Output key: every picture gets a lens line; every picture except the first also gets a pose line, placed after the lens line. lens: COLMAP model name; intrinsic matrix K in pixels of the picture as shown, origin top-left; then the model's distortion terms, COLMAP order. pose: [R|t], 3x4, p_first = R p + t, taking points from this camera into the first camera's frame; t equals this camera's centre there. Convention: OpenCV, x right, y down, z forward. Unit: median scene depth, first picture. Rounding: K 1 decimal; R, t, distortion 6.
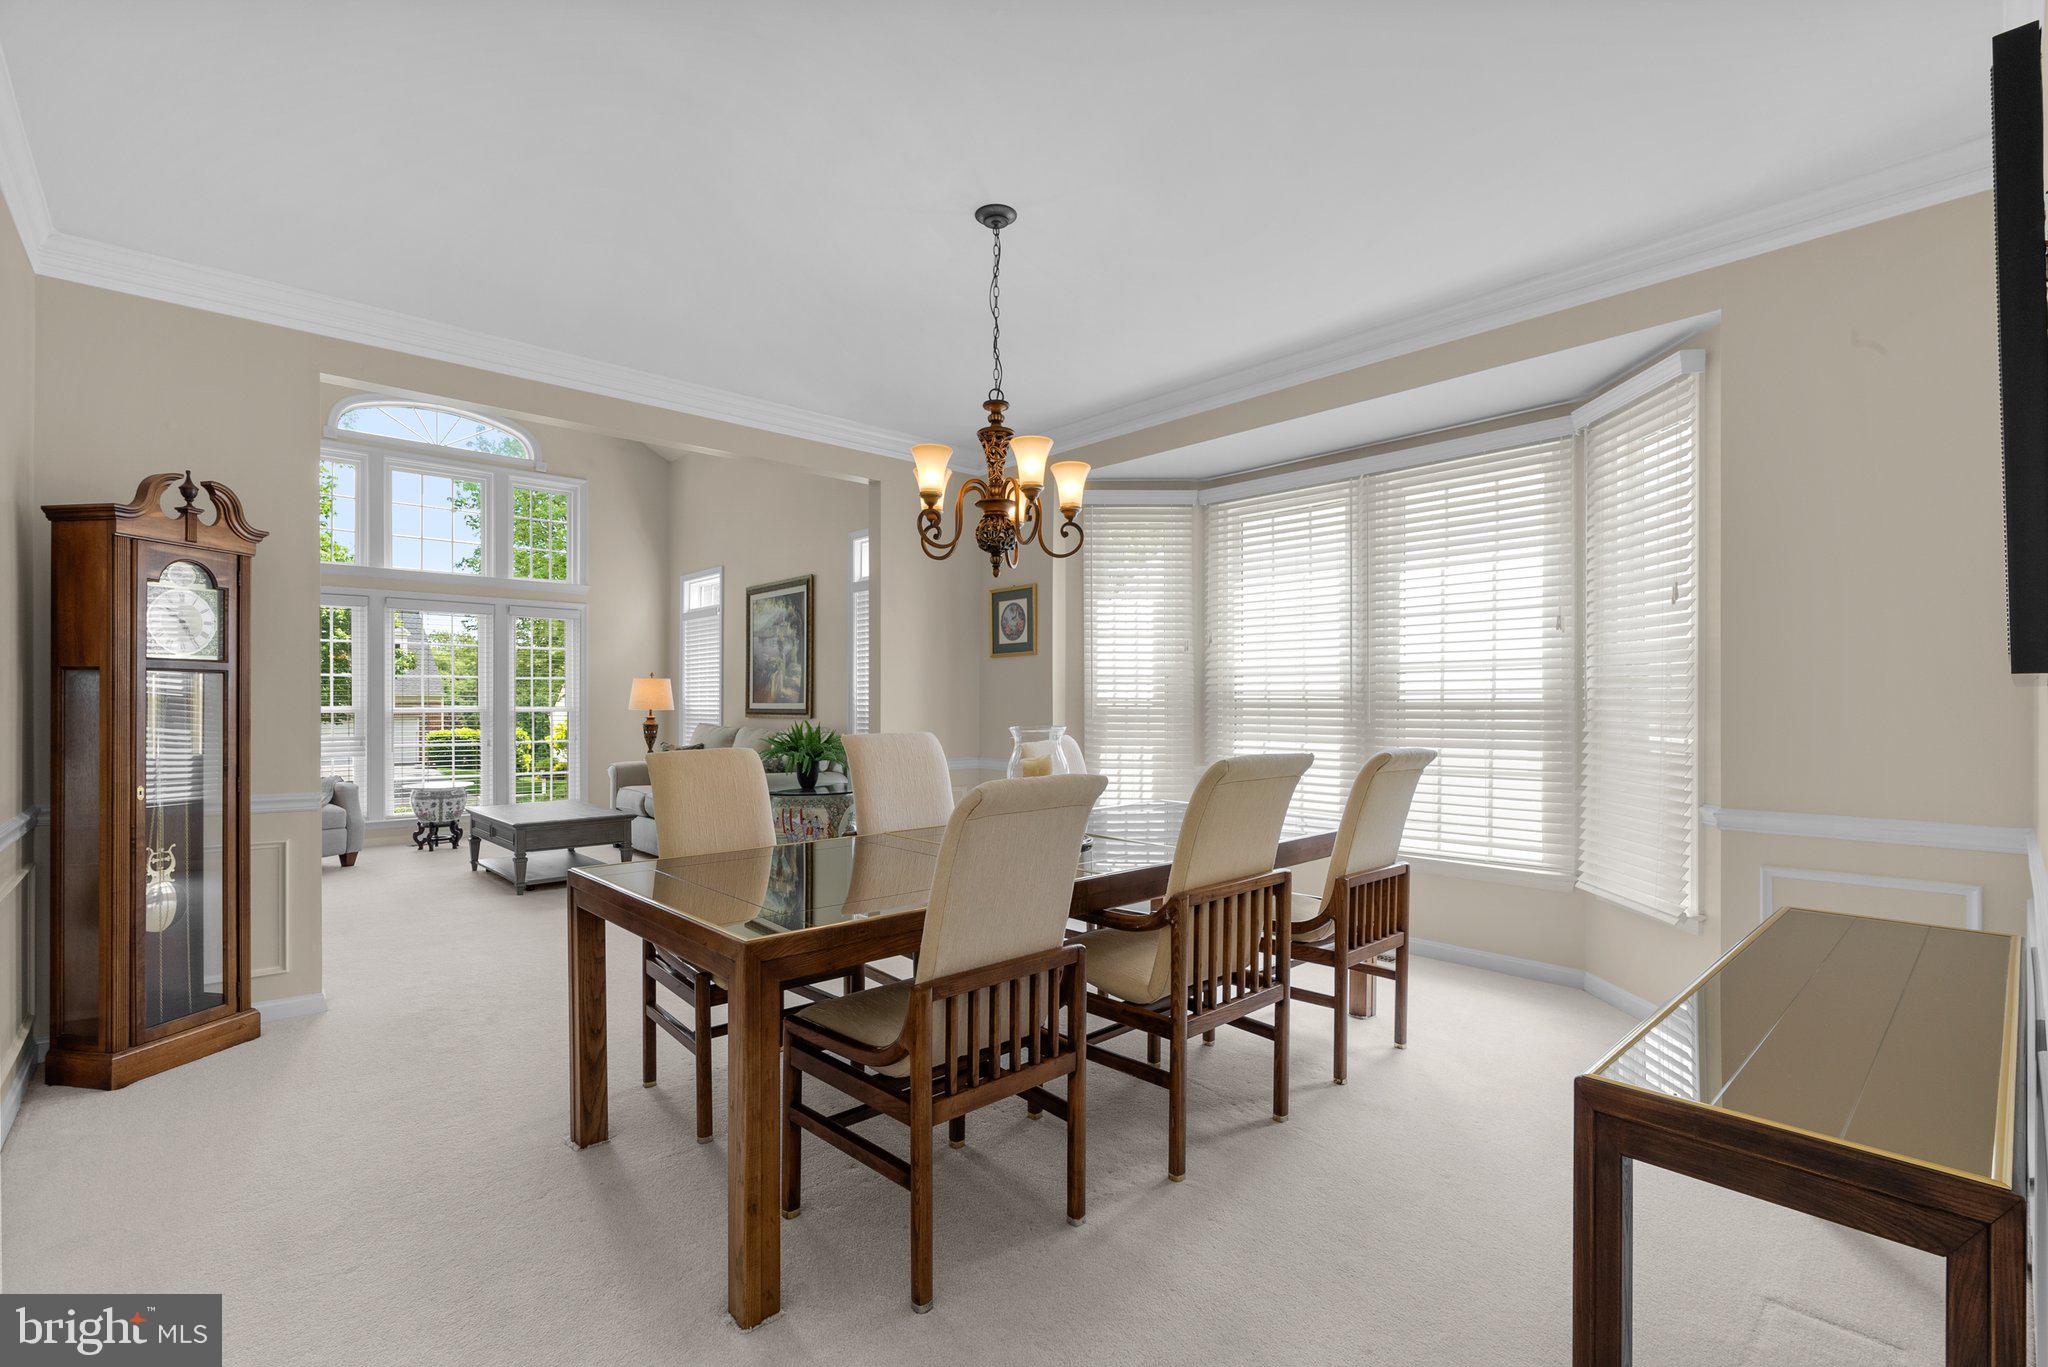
lens RADIAL K [[930.6, 0, 1021.5], [0, 930.6, 689.4], [0, 0, 1]] dist [-0.008136, 0.002795]
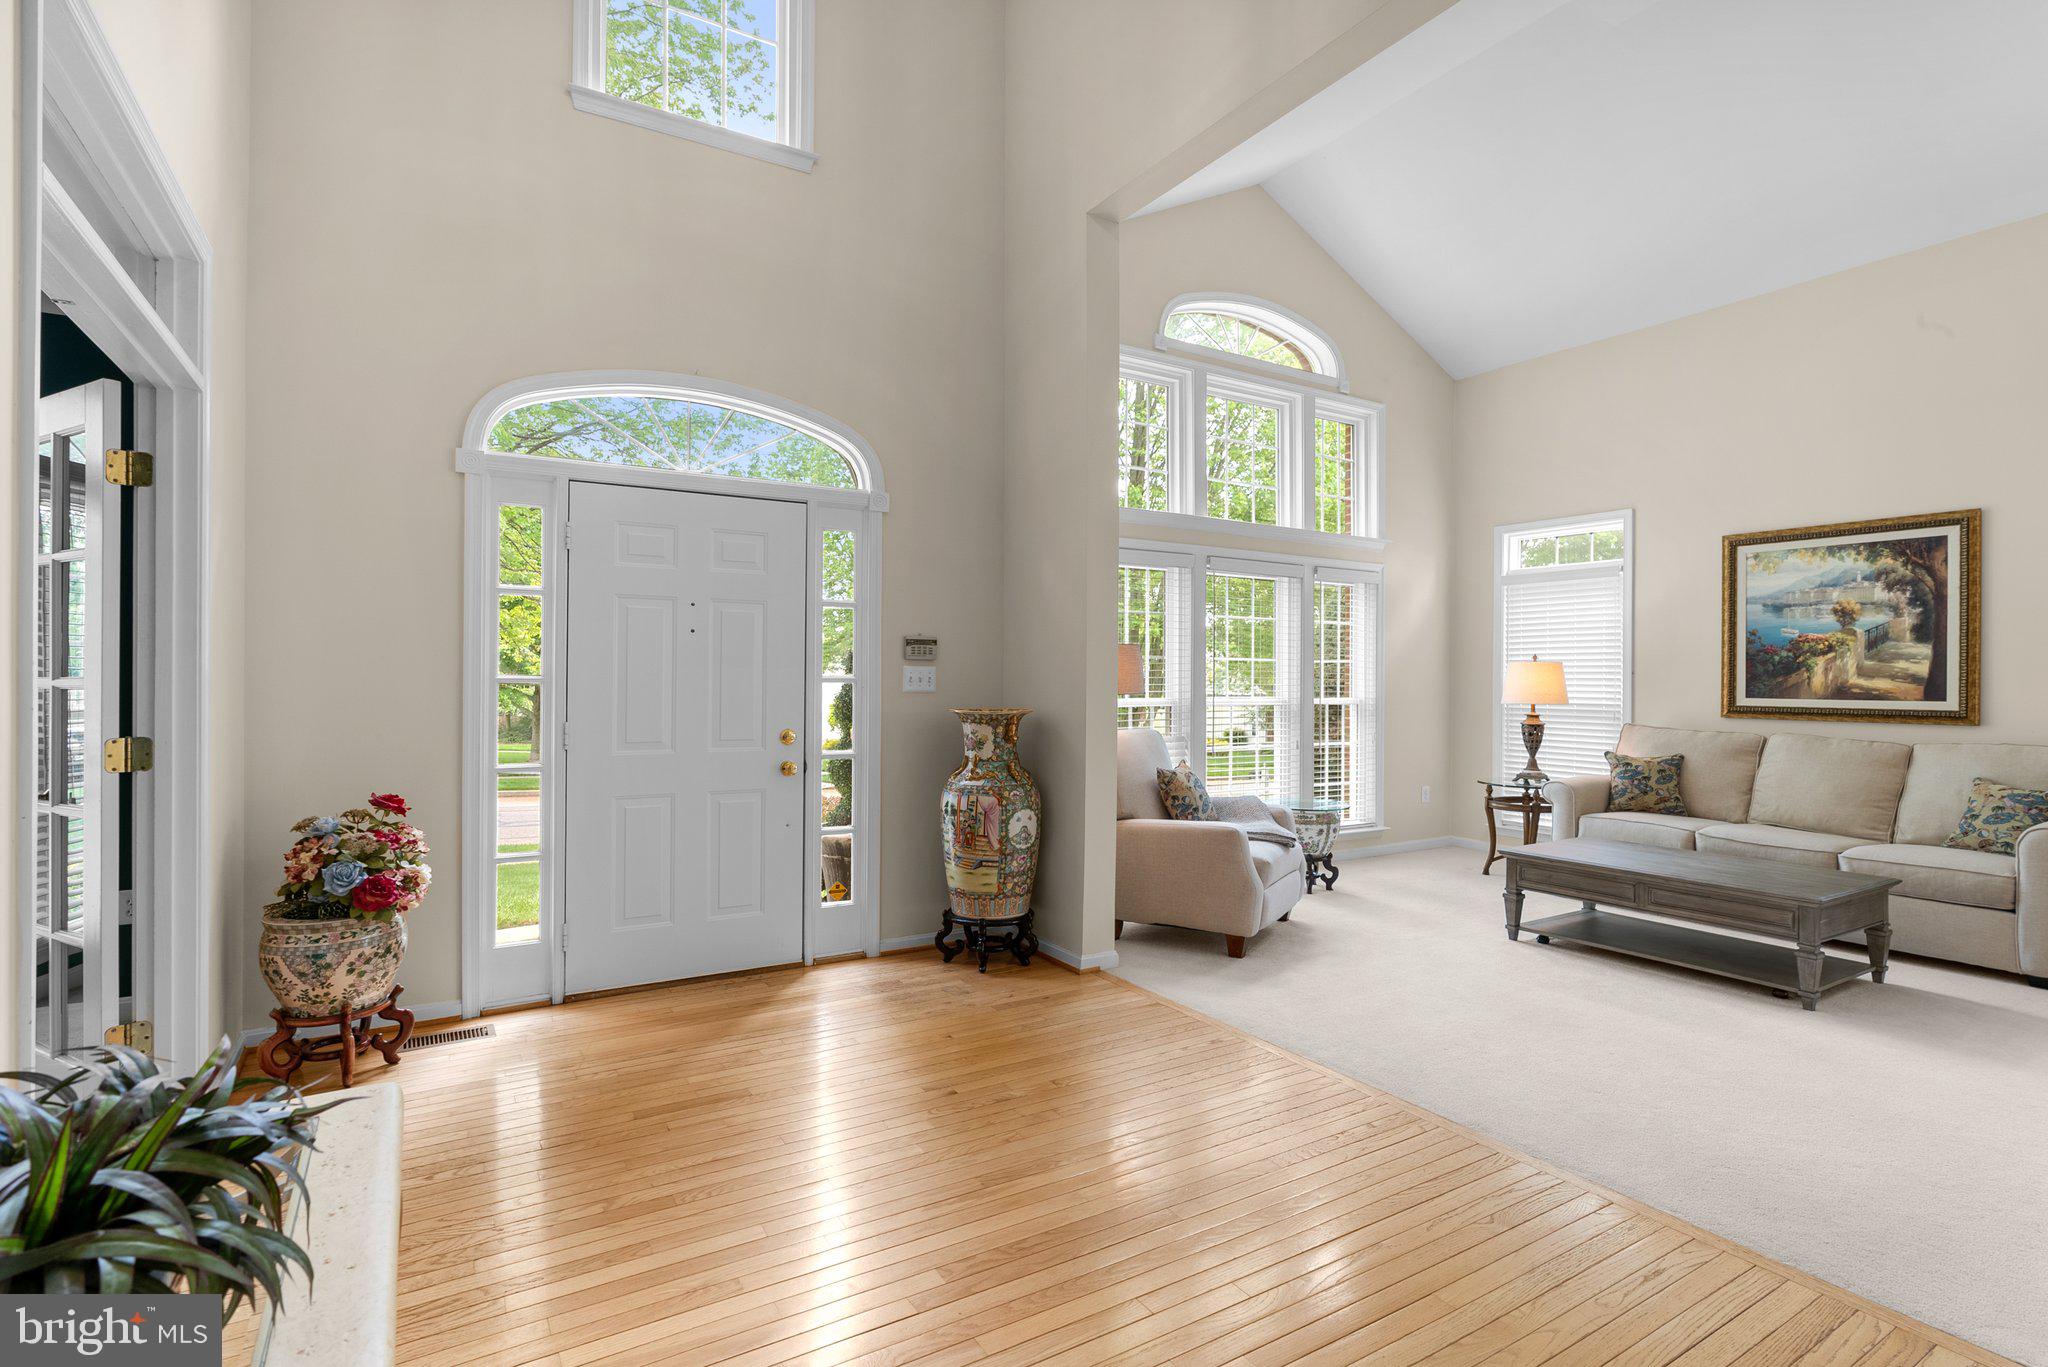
lens RADIAL K [[930.6, 0, 1026.5], [0, 930.6, 683.1], [0, 0, 1]] dist [-0.008136, 0.002795]
pose [[0.985813, 0.012854, -0.167355, -0.741319], [-0.010631, 0.999843, 0.014175, -0.000889], [0.167511, -0.012194, 0.985795, 0.217757]]
